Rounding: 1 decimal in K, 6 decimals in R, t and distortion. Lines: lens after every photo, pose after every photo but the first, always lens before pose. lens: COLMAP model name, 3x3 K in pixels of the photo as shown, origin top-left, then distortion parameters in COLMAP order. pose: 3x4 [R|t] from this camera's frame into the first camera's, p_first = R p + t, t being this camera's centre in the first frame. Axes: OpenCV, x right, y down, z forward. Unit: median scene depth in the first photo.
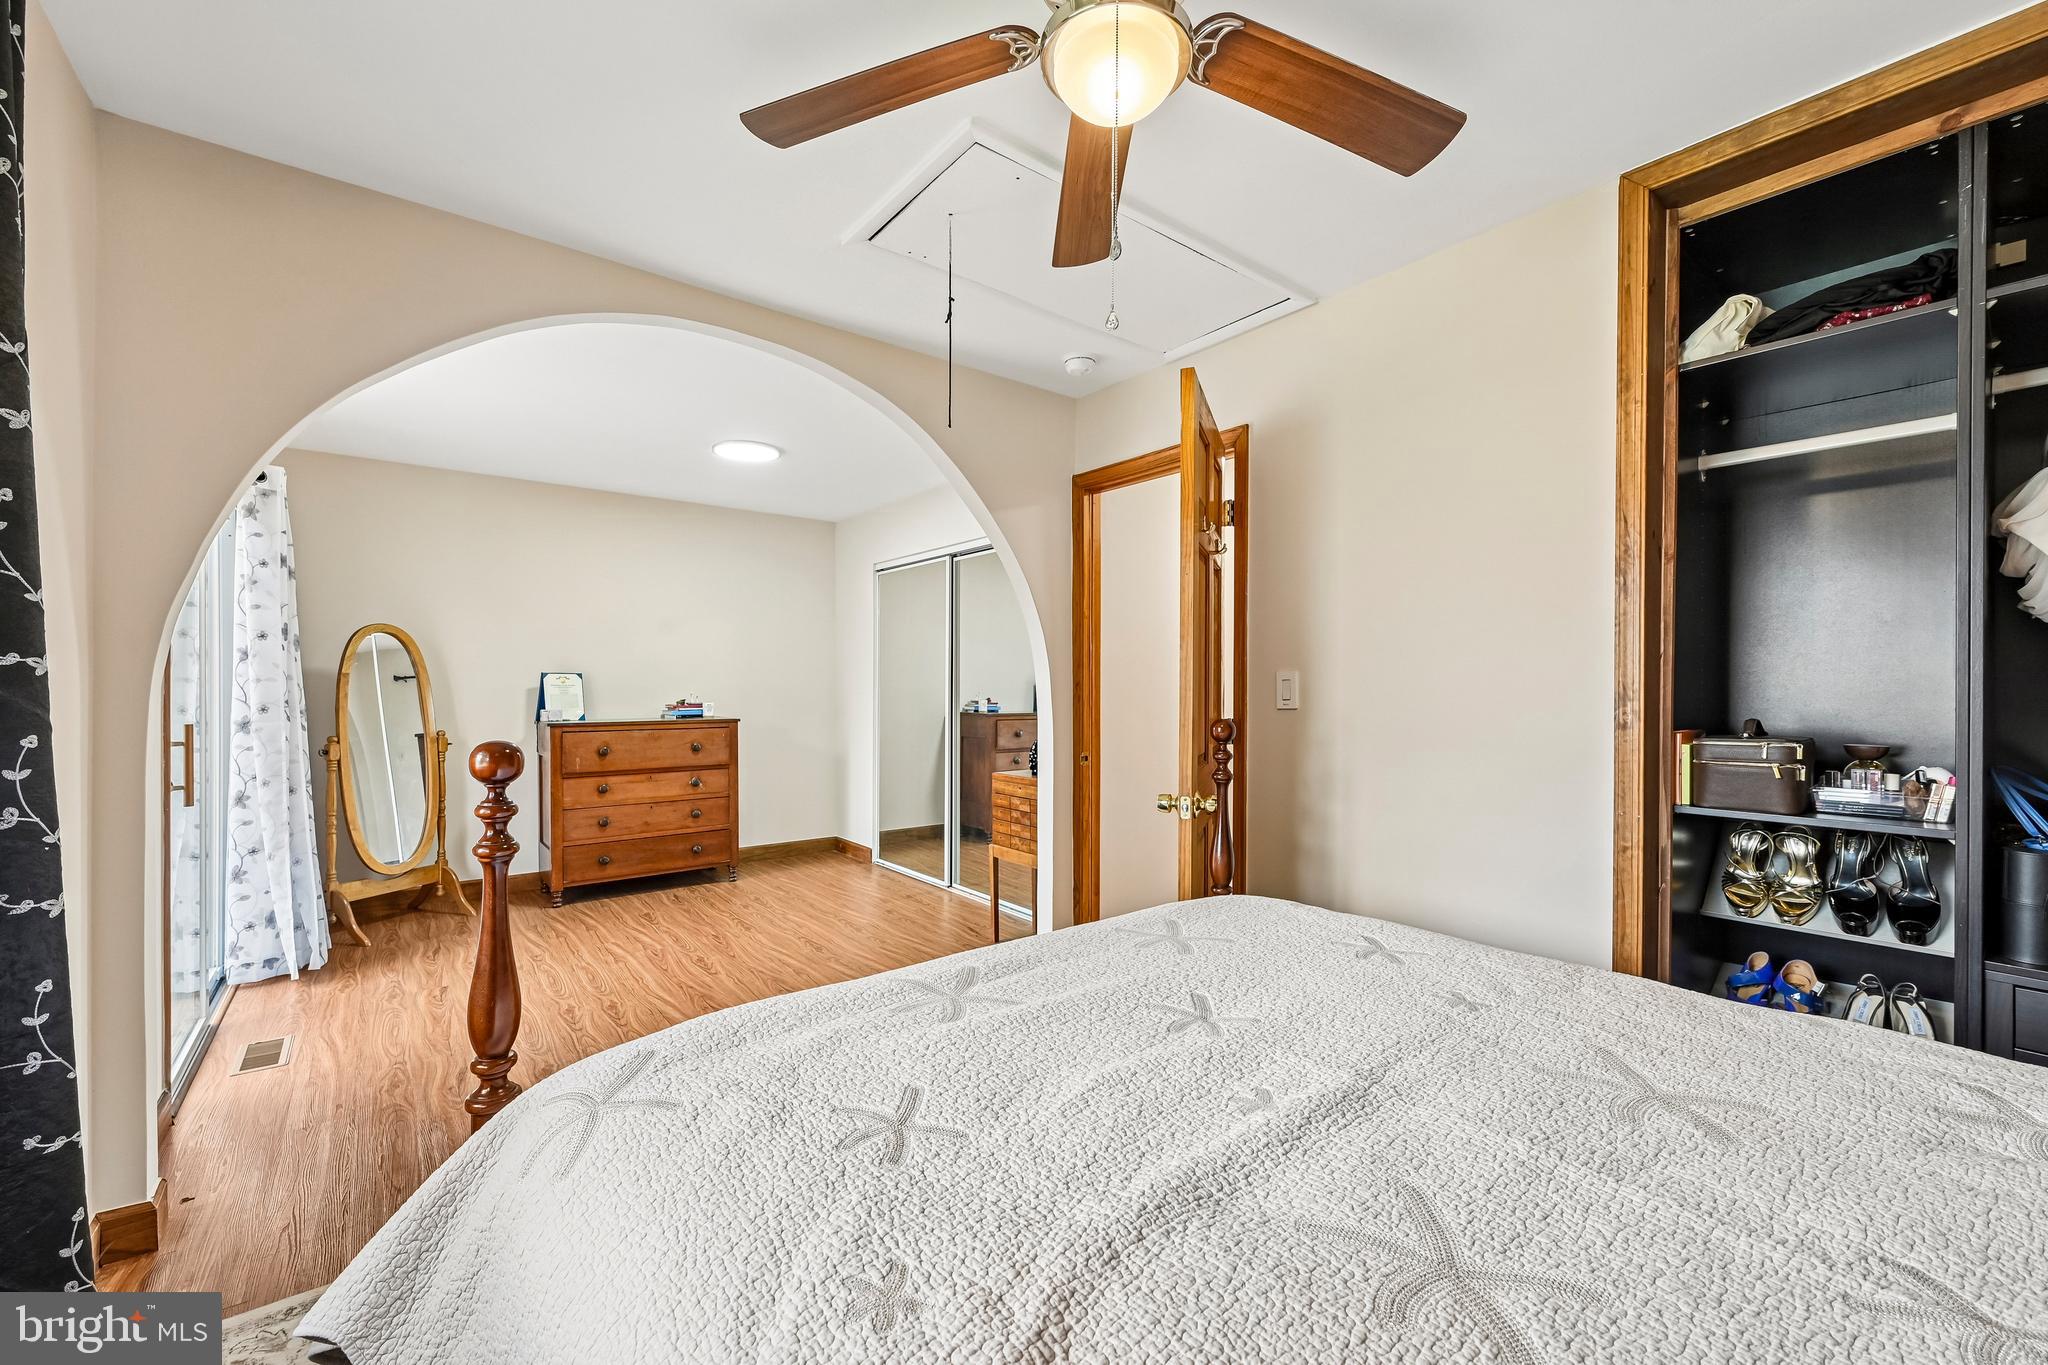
lens RADIAL K [[816.0, 0, 1030.1], [0, 816.0, 689.8], [0, 0, 1]] dist [-0.001183, 0.000605]
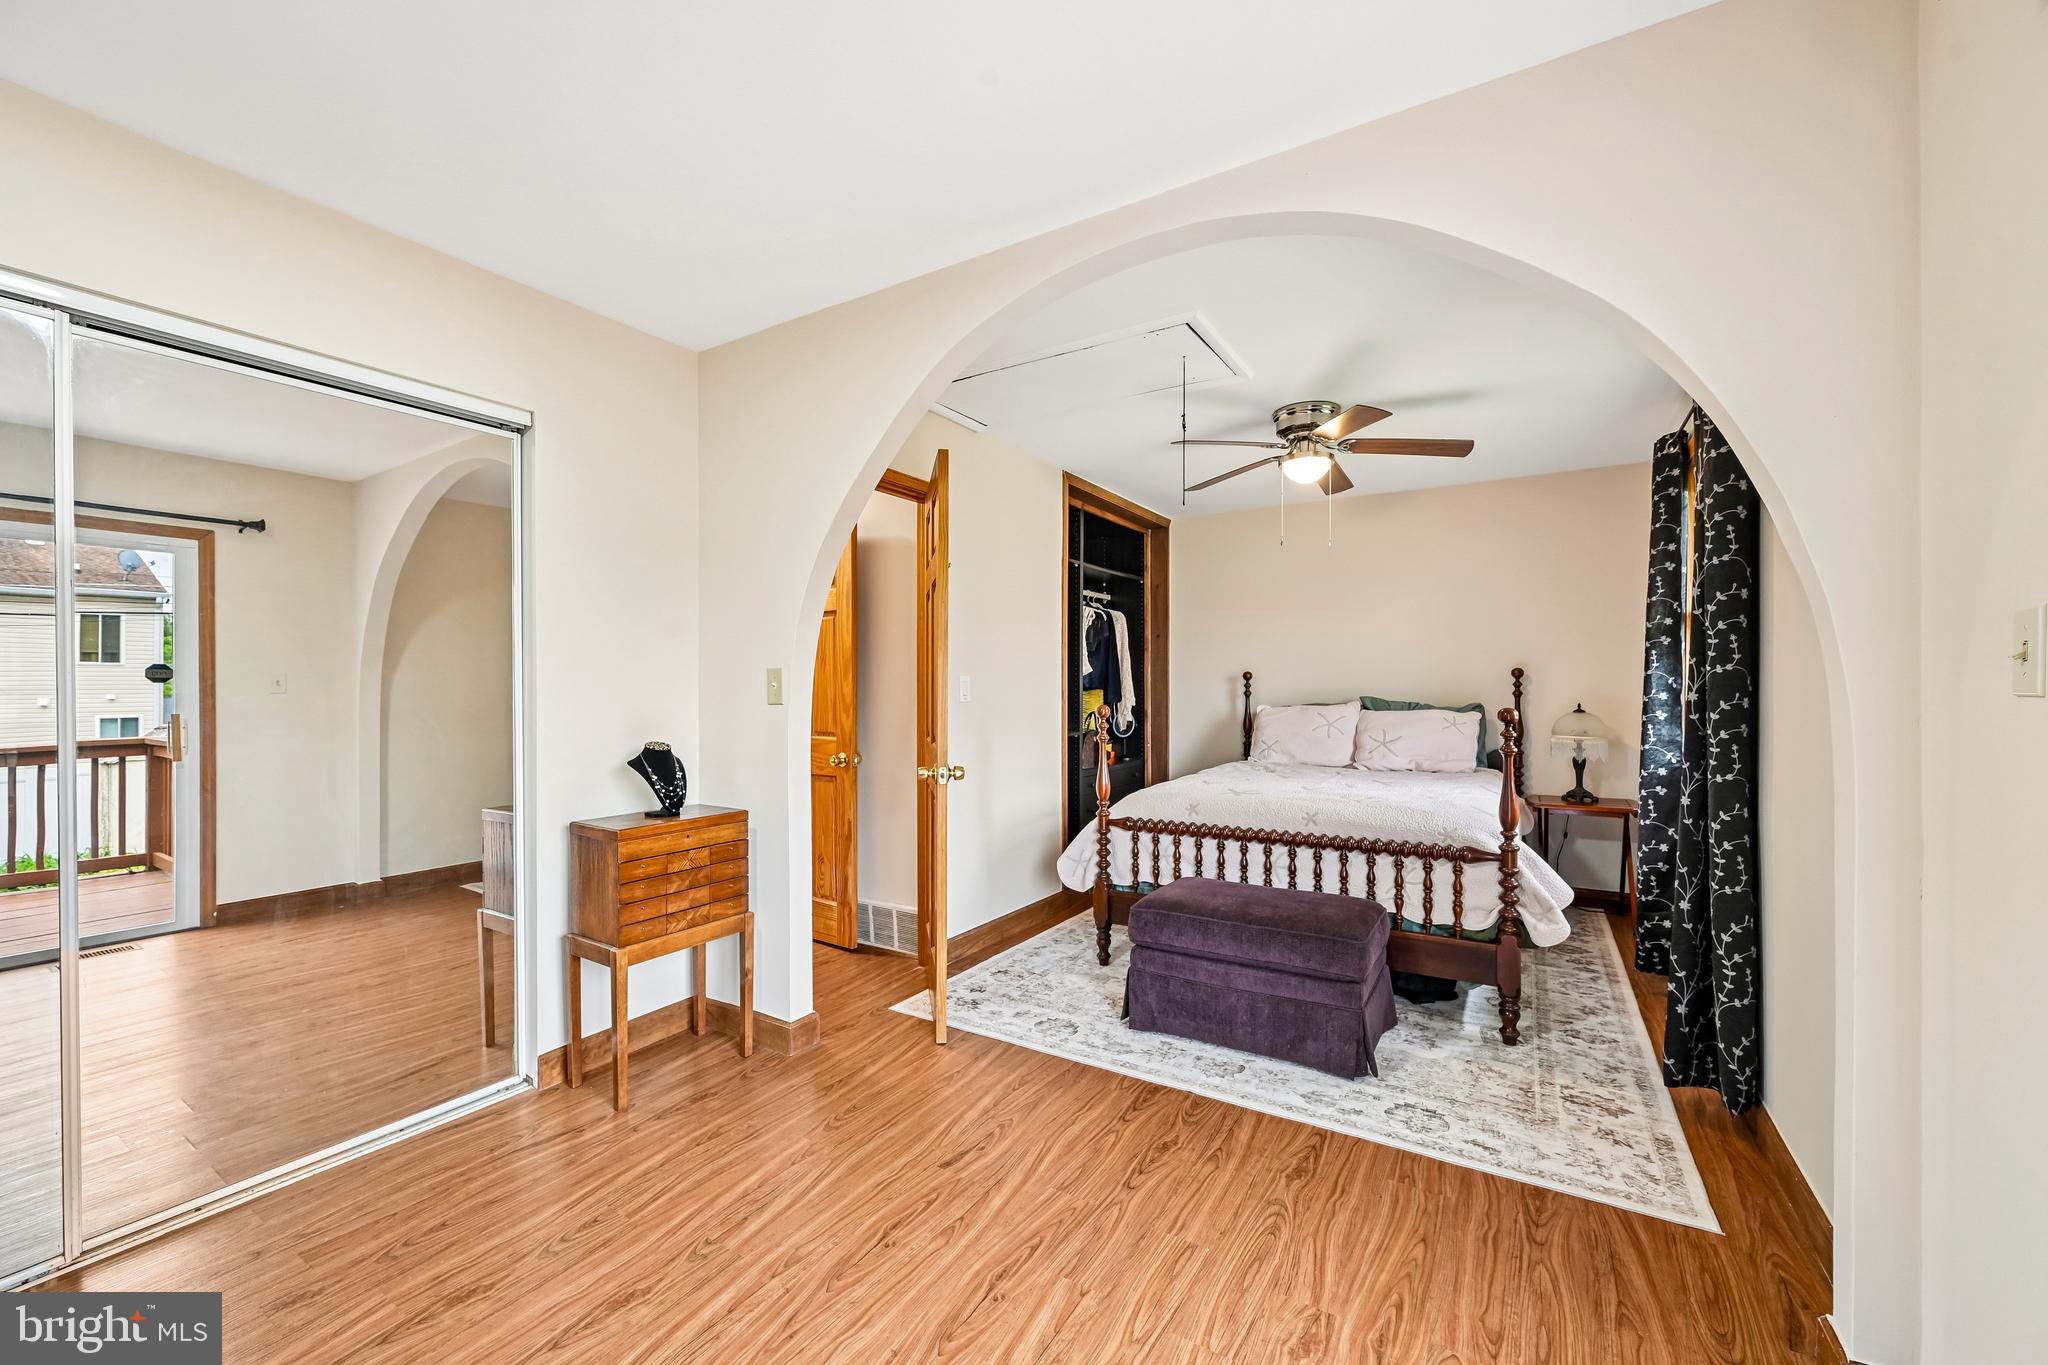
lens RADIAL K [[804.3, 0, 1033.1], [0, 804.3, 691.5], [0, 0, 1]] dist [-0.002541, 0.000252]
pose [[-0.336642, -0.006495, 0.941610, -0.593194], [0.004984, 0.999950, 0.008679, -0.003583], [-0.941619, 0.007615, -0.336593, 0.766665]]
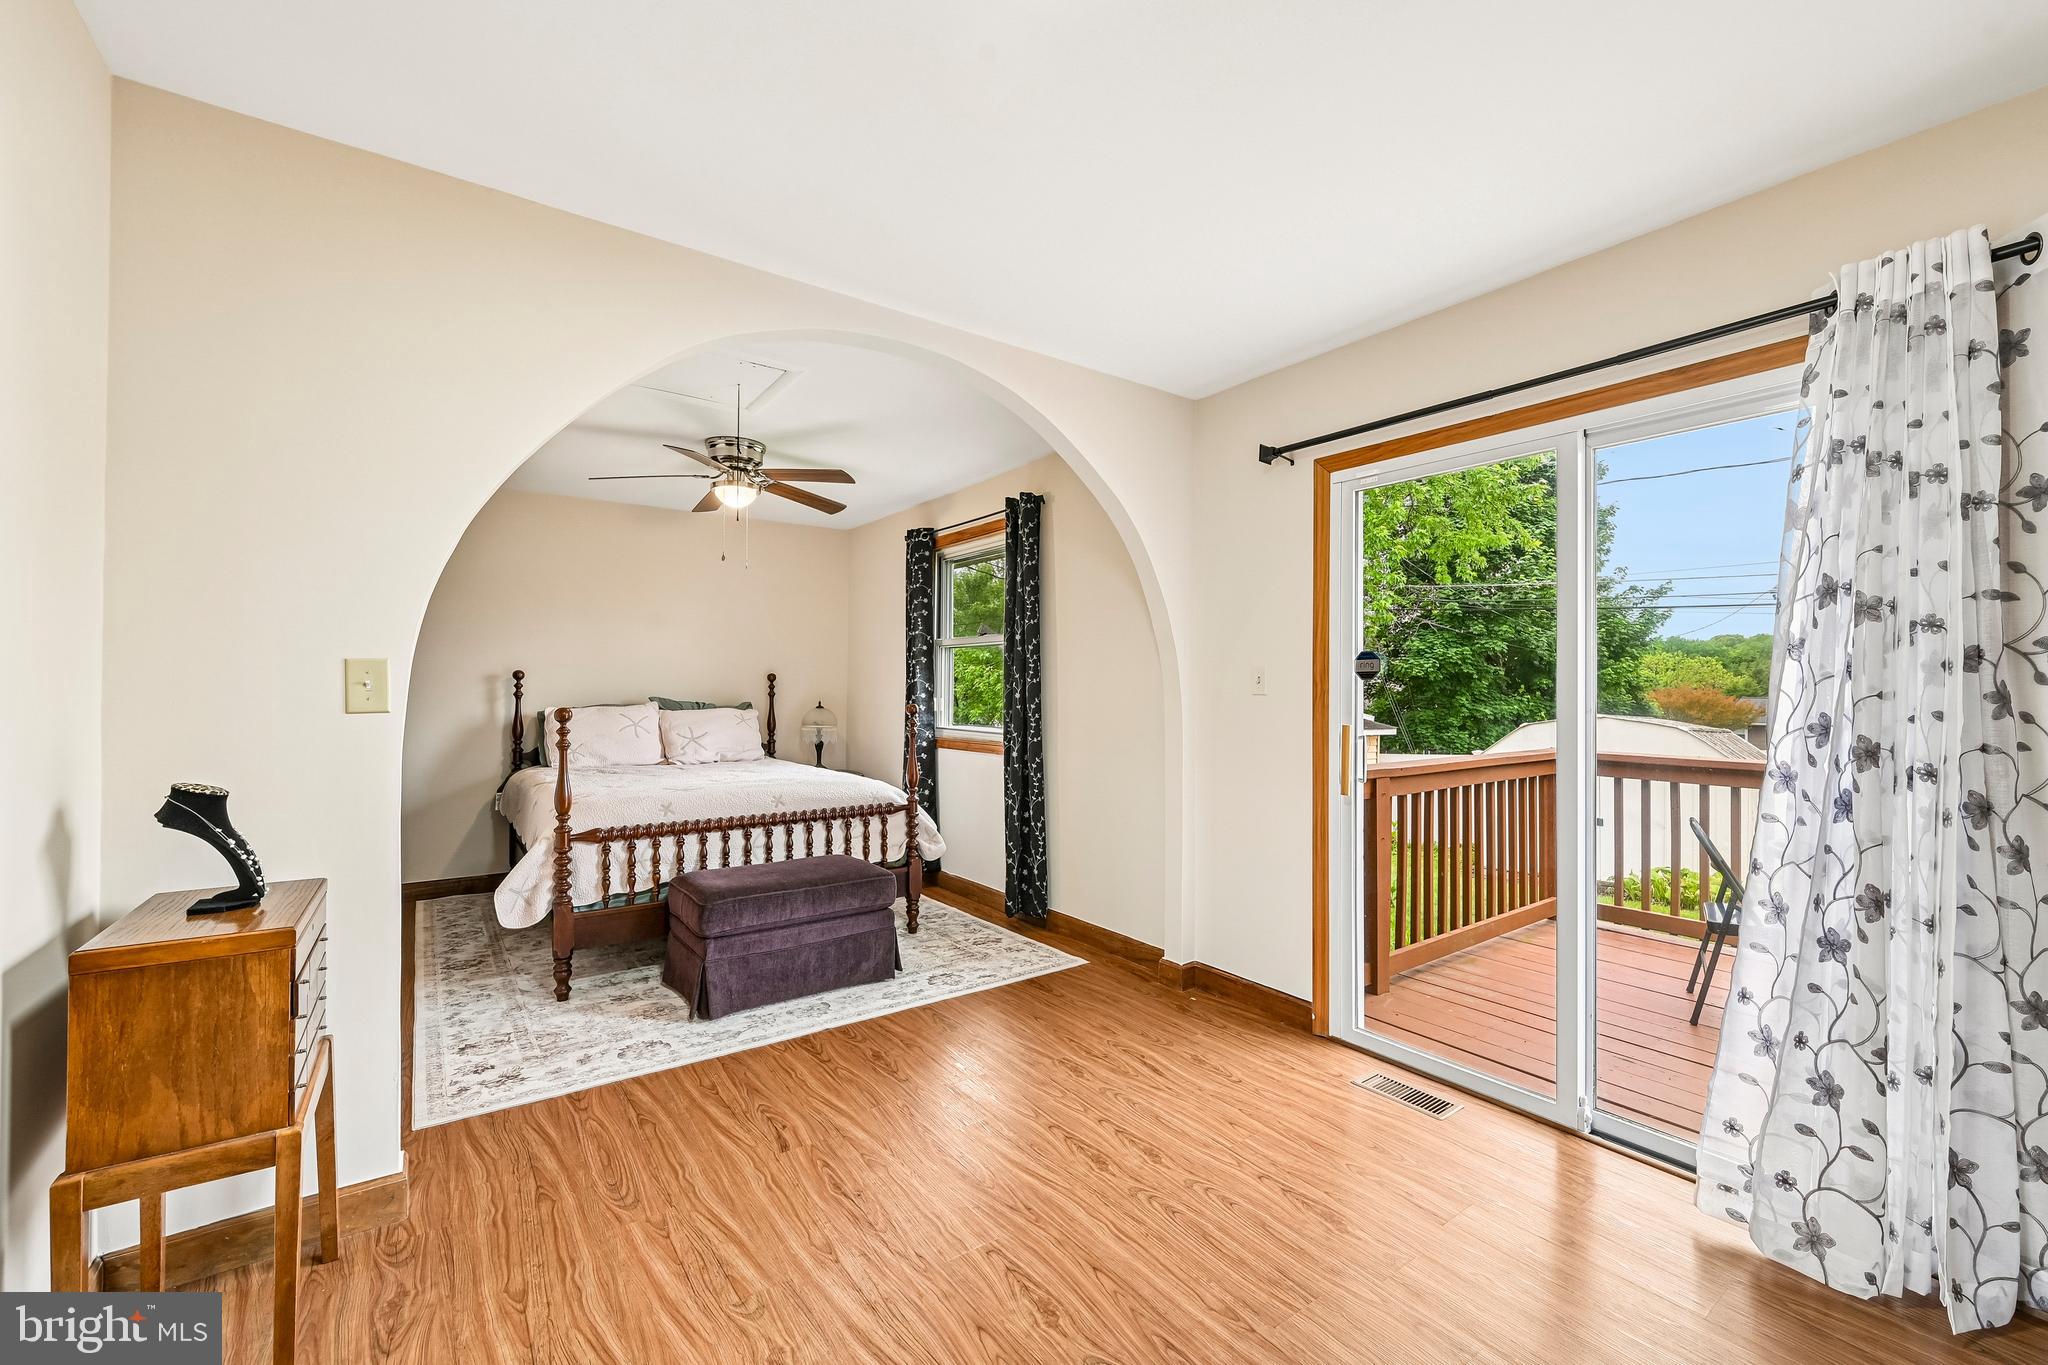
lens RADIAL K [[836.6, 0, 1029.7], [0, 836.6, 685.7], [0, 0, 1]] dist [-0.001620, 0.000159]
pose [[-0.998827, -0.007093, 0.047894, -0.323920], [-0.007032, 0.999974, 0.001440, -0.006941], [-0.047903, 0.001101, -0.998851, 1.137683]]
